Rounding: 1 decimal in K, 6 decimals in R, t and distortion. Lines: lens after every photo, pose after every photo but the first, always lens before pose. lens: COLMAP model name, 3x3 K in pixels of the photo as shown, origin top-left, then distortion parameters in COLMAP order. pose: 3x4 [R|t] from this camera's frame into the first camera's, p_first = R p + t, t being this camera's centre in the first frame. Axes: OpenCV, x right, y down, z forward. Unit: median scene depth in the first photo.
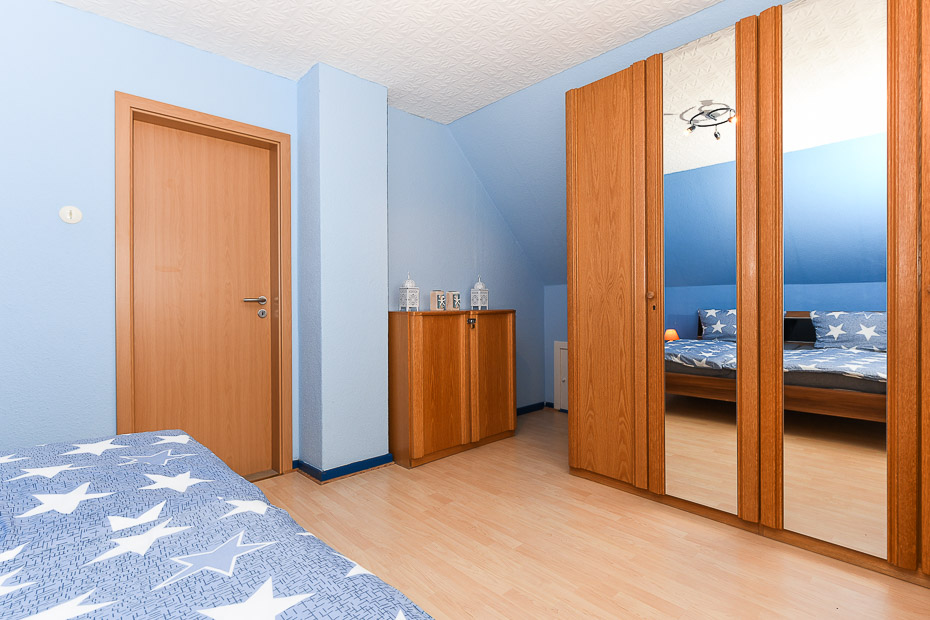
lens RADIAL K [[449.2, 0, 469.8], [0, 449.2, 309.0], [0, 0, 1]] dist [0.000567, -0.000191]
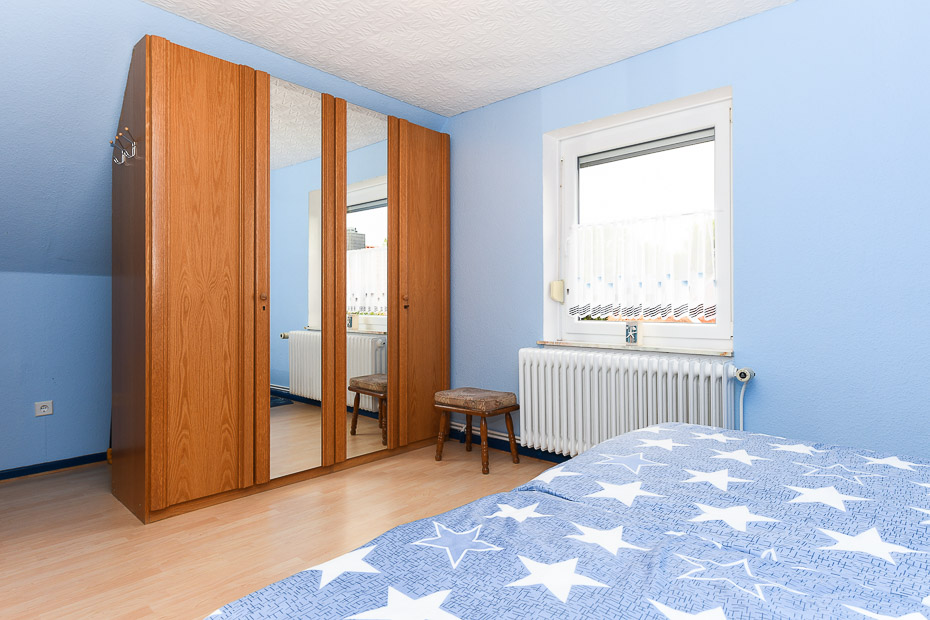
lens RADIAL K [[515.6, 0, 465.9], [0, 515.6, 308.3], [0, 0, 1]] dist [0.003473, 0.000219]
pose [[-0.065894, -0.001257, 0.997826, -0.785860], [0.011763, 0.999929, 0.002037, 0.000304], [-0.997757, 0.011871, -0.065874, 0.564286]]
